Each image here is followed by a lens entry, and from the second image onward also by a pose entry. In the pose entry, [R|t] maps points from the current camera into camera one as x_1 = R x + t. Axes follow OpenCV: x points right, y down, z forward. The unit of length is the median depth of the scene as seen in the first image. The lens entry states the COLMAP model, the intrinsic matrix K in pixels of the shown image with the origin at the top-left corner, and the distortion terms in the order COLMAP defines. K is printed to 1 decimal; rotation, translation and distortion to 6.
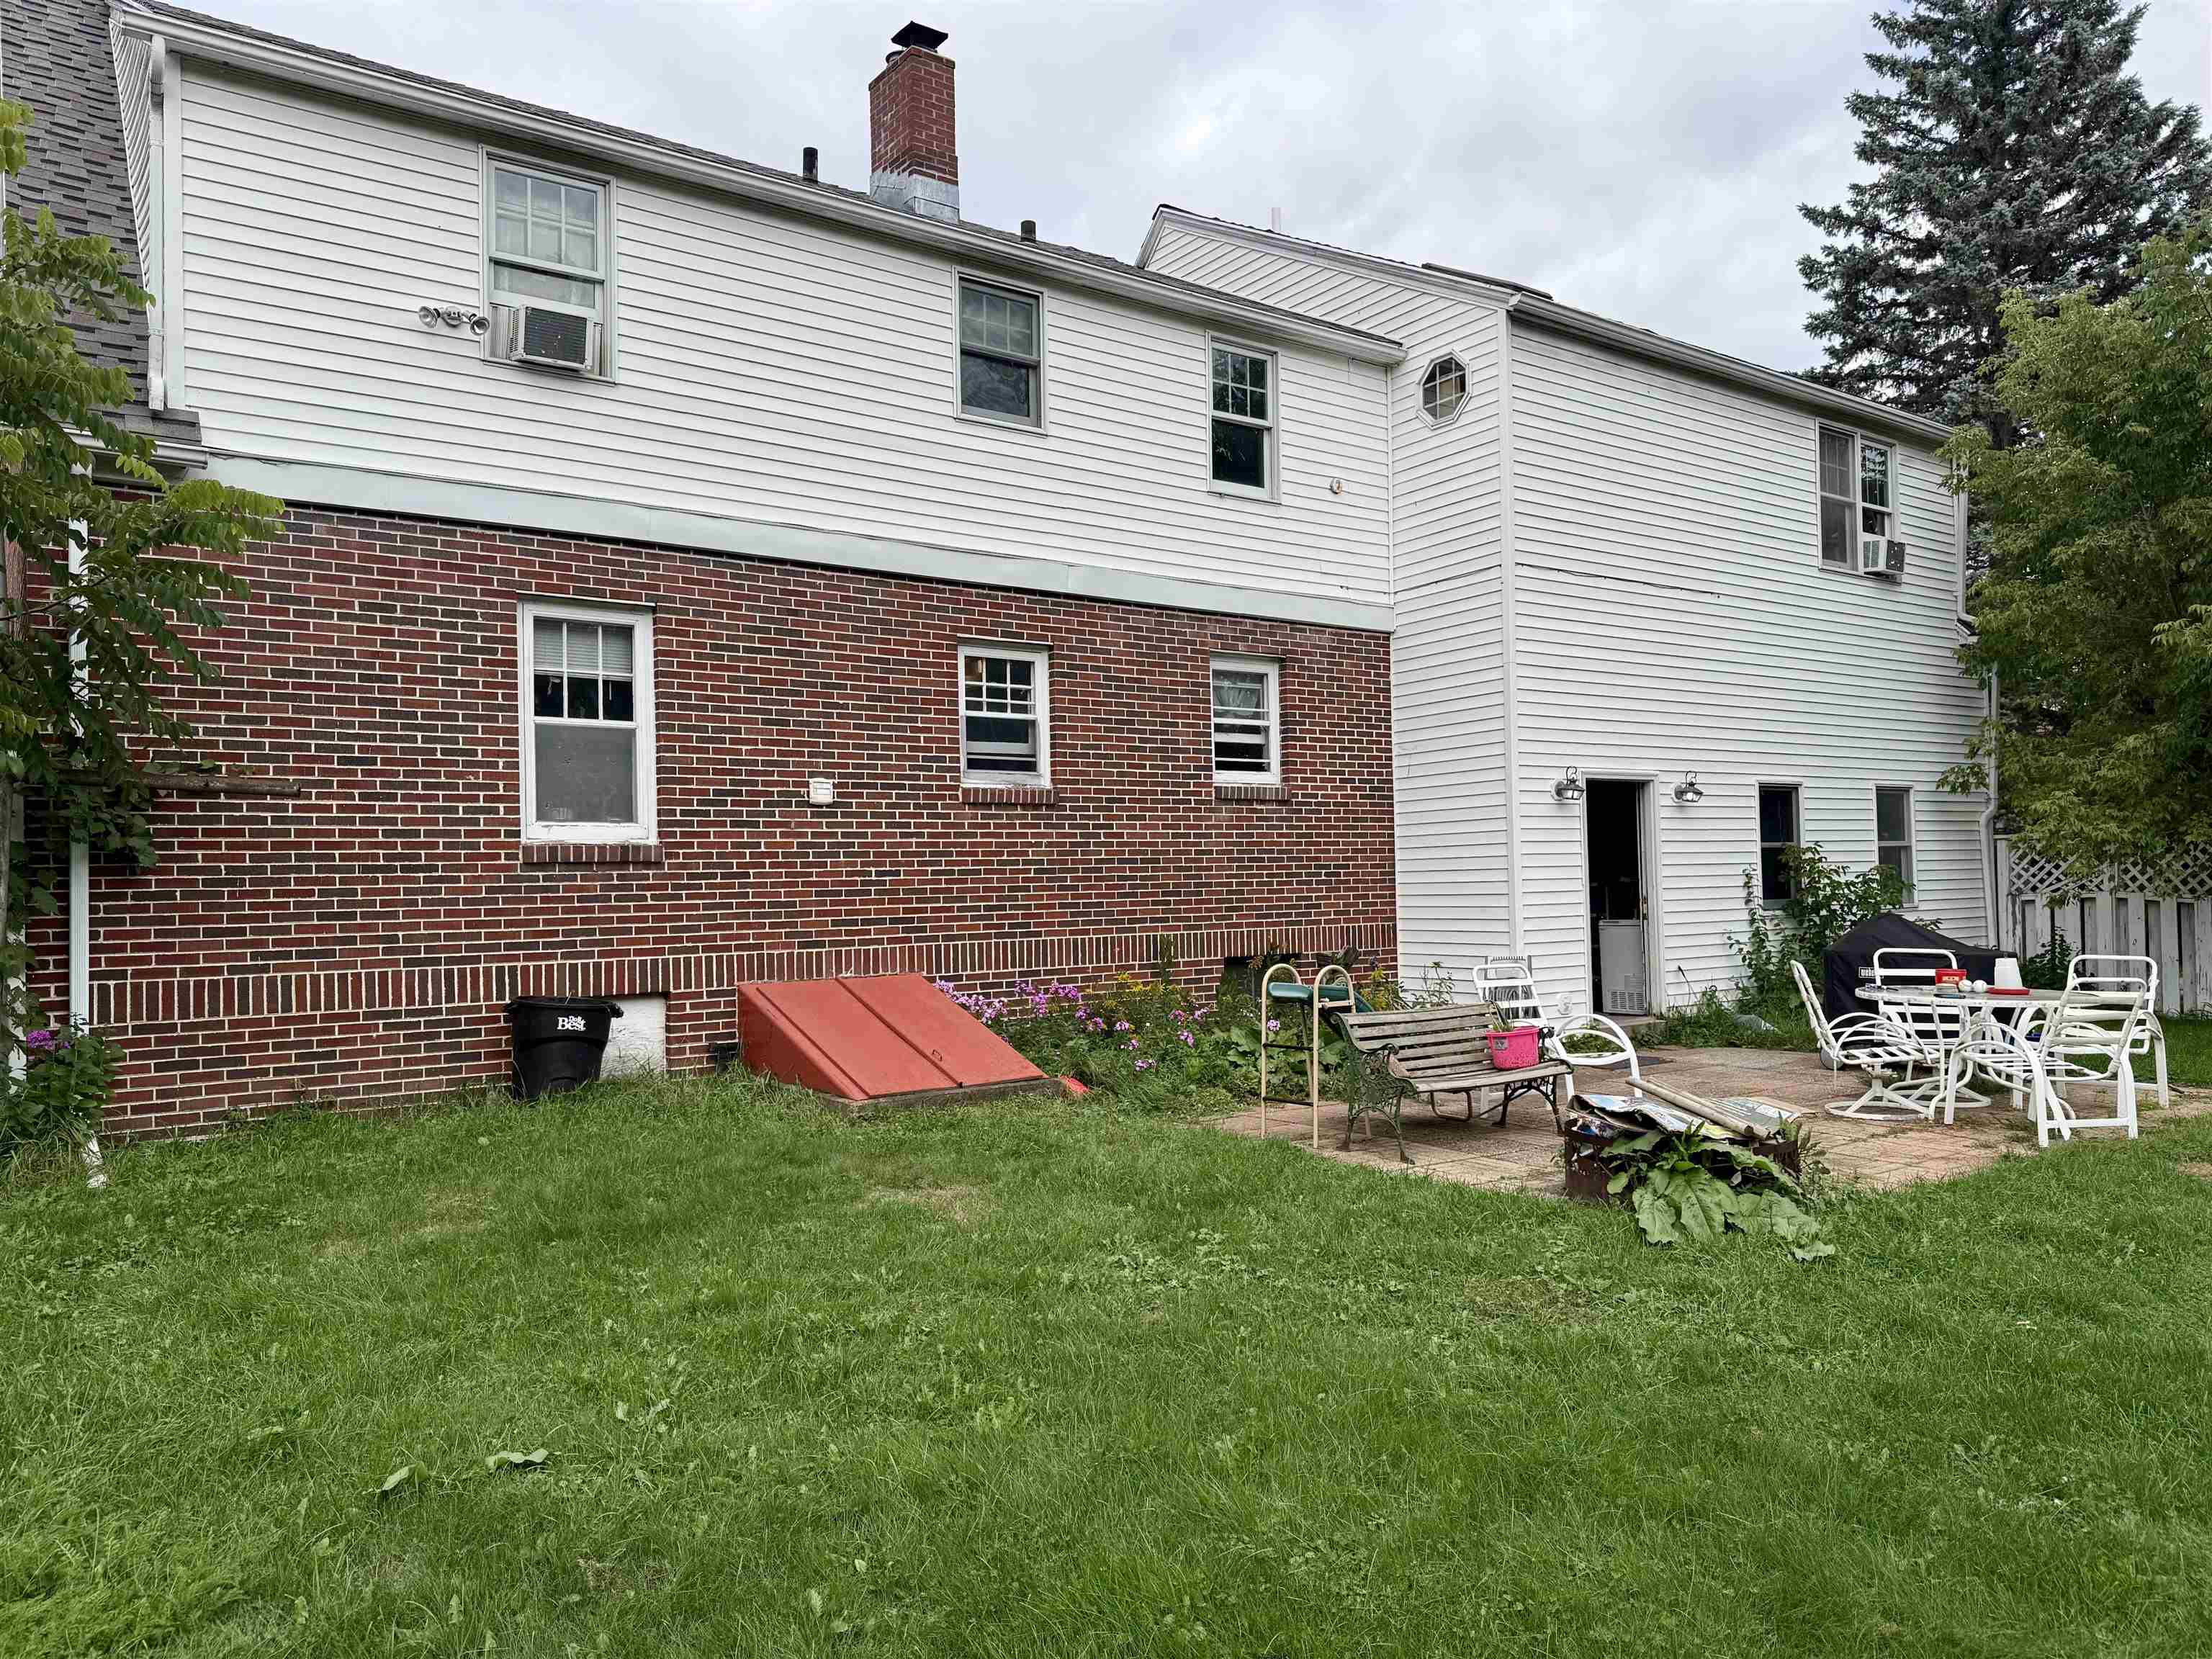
lens RADIAL K [[1523.1, 0, 1148.6], [0, 1523.1, 876.3], [0, 0, 1]] dist [0.053997, -0.069288]
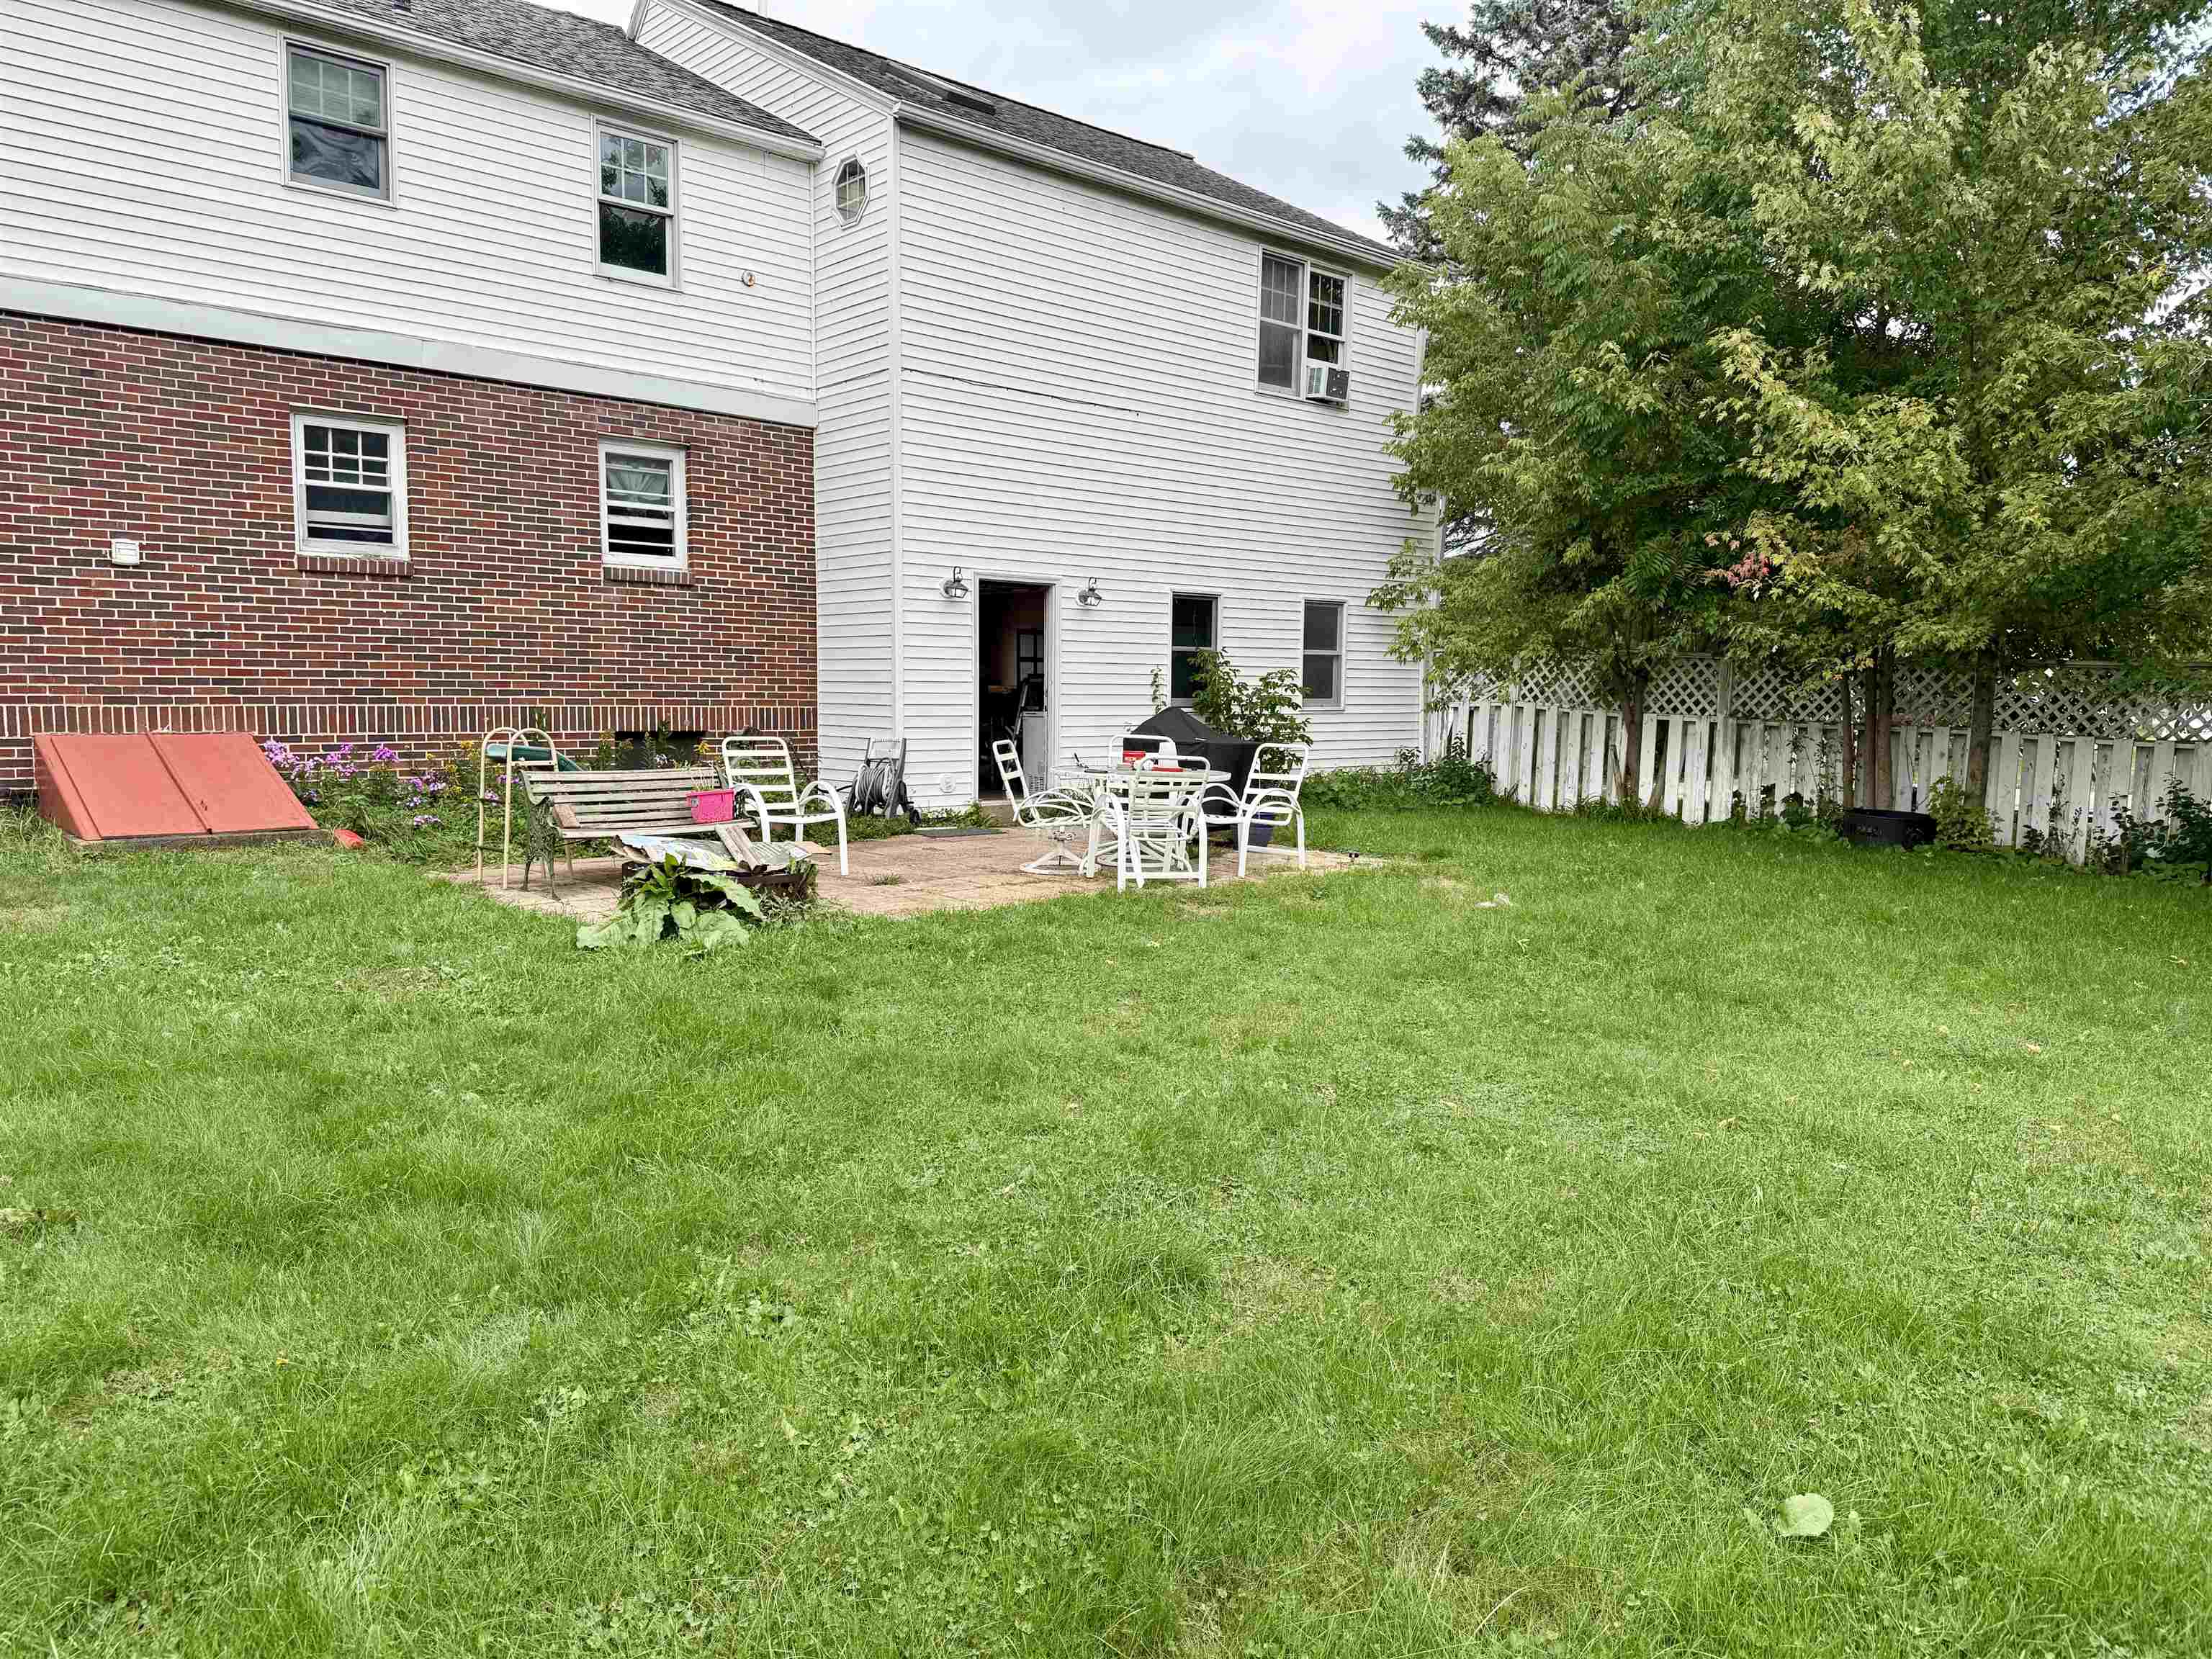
lens RADIAL K [[1523.1, 0, 1116.1], [0, 1523.1, 847.5], [0, 0, 1]] dist [0.053997, -0.069288]
pose [[0.993529, 0.024754, 0.110846, 0.269587], [-0.036987, 0.993275, 0.109710, 0.003457], [-0.107385, -0.113100, 0.987764, -0.097303]]
